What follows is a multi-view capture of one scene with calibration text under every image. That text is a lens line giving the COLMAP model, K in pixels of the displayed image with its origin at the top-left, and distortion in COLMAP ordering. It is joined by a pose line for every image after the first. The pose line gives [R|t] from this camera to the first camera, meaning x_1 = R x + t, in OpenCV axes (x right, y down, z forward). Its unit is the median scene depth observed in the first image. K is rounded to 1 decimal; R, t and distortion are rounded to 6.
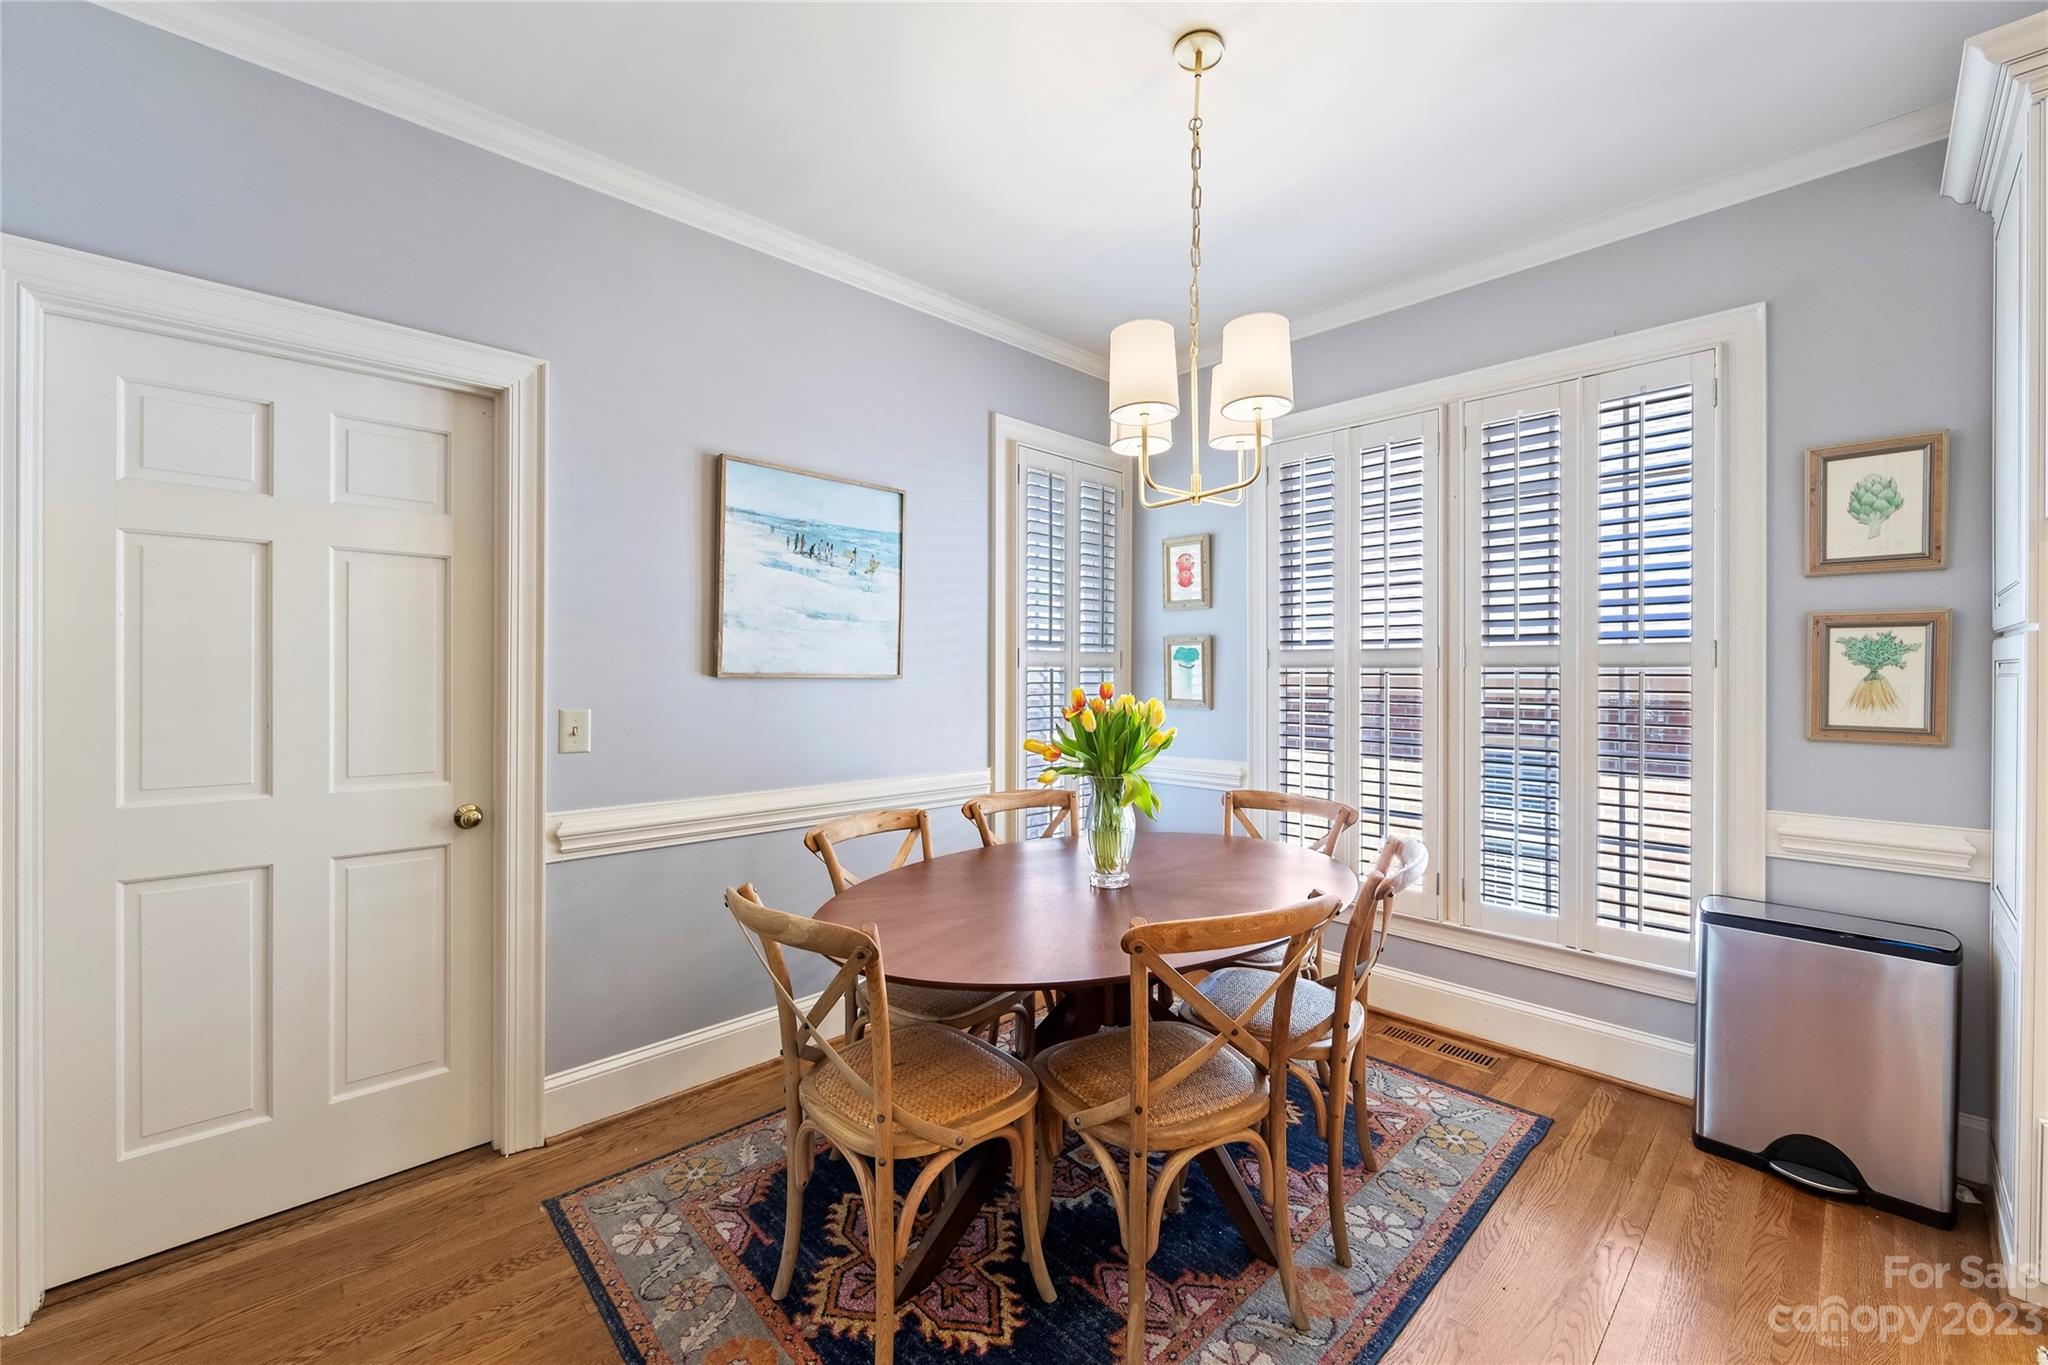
lens RADIAL K [[809.7, 0, 1012.8], [0, 809.7, 681.7], [0, 0, 1]] dist [-0.003479, 0.000165]
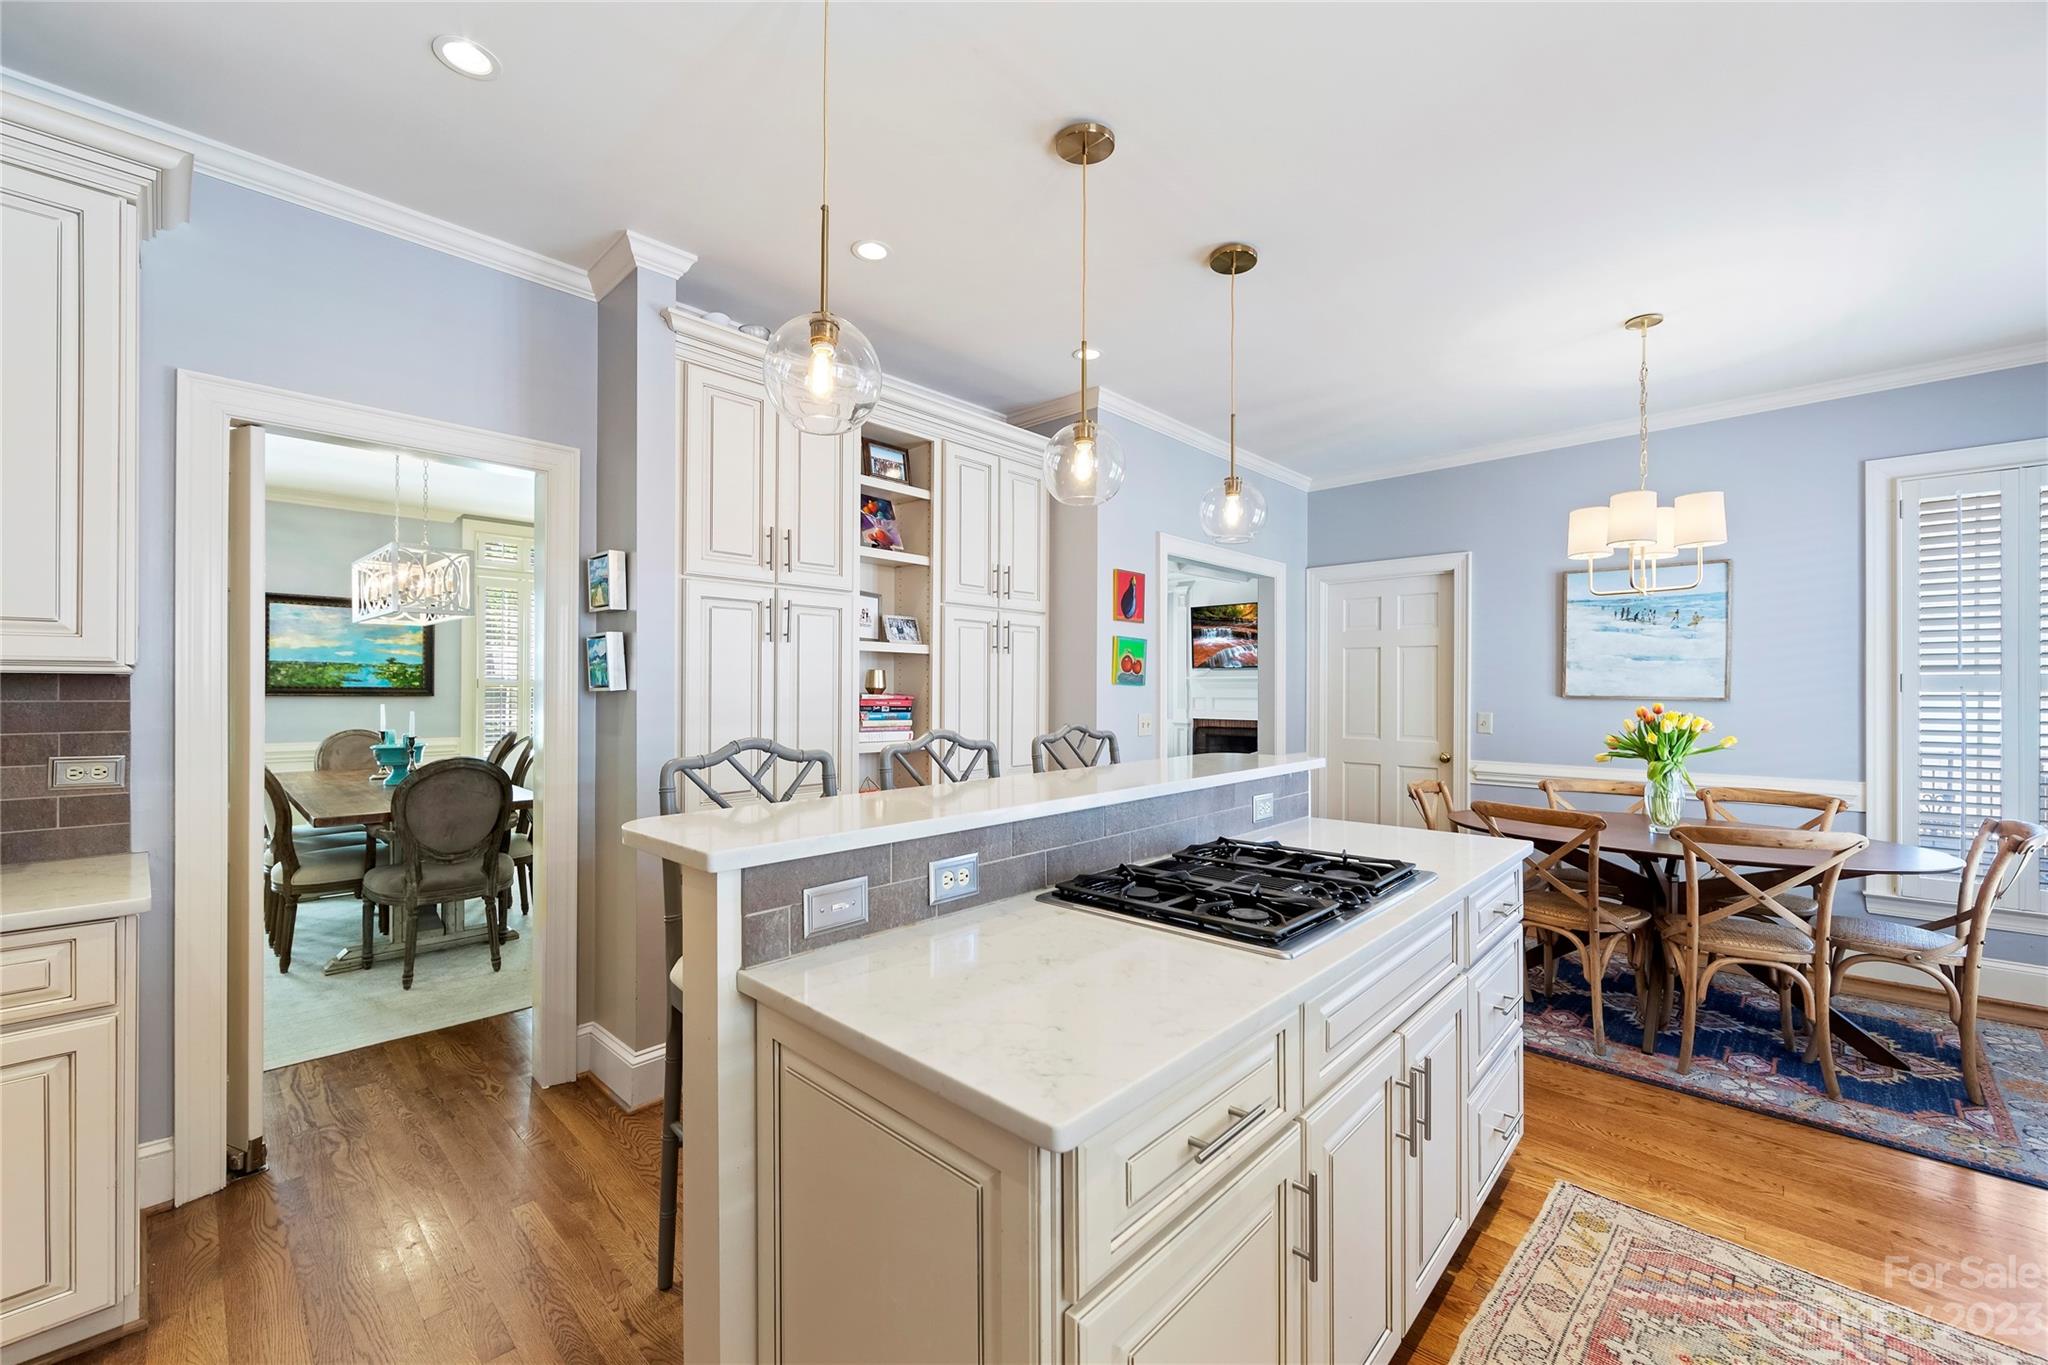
lens RADIAL K [[809.7, 0, 1038.8], [0, 809.7, 690.9], [0, 0, 1]] dist [-0.003479, 0.000165]
pose [[0.063889, 0.000537, -0.997957, 1.991393], [-0.013223, 0.999913, -0.000309, -0.008355], [0.997869, 0.013215, 0.063890, -0.380674]]
